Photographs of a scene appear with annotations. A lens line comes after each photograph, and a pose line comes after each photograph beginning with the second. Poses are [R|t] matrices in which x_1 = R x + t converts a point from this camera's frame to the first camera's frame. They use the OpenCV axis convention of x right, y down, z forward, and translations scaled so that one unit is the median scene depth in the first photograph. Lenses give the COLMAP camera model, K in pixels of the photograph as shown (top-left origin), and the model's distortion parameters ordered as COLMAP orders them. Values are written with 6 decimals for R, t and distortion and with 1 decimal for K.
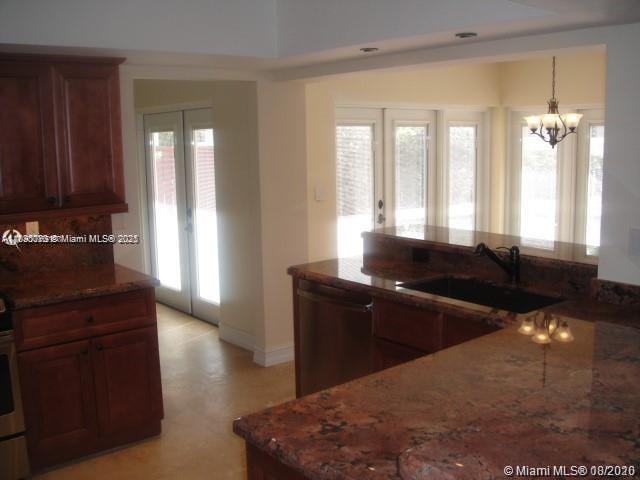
lens RADIAL K [[672.0, 0, 320.0], [0, 672.0, 240.0], [0, 0, 1]] dist [-0.116482, 0.027035]
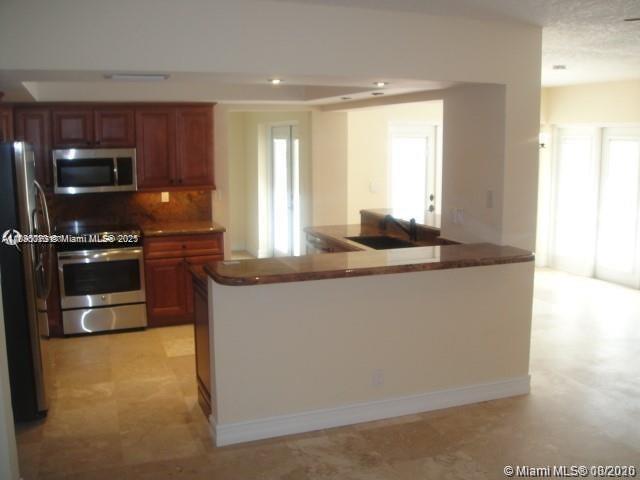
lens RADIAL K [[672.0, 0, 320.0], [0, 672.0, 240.0], [0, 0, 1]] dist [-0.116482, 0.027035]
pose [[0.944876, 0.063104, -0.321290, 0.544932], [-0.062925, 0.997958, 0.010952, 0.052353], [0.321325, 0.009869, 0.946917, -0.575887]]
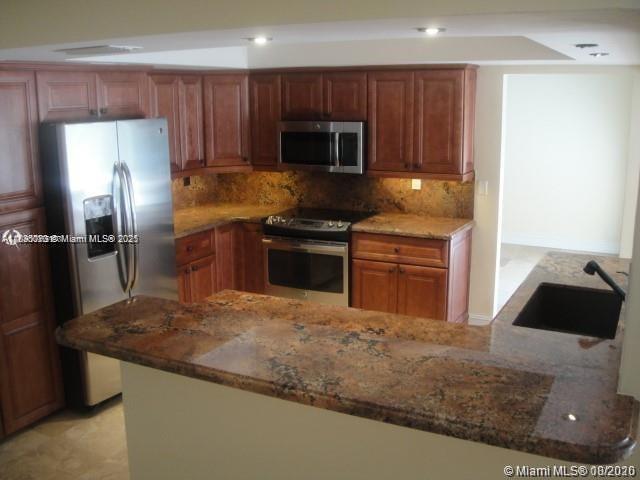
lens RADIAL K [[672.0, 0, 320.0], [0, 672.0, 240.0], [0, 0, 1]] dist [-0.116482, 0.027035]
pose [[0.396454, 0.211427, -0.893377, 0.801676], [-0.146188, 0.975242, 0.165927, -0.108721], [0.906341, 0.064818, 0.417546, 0.211404]]
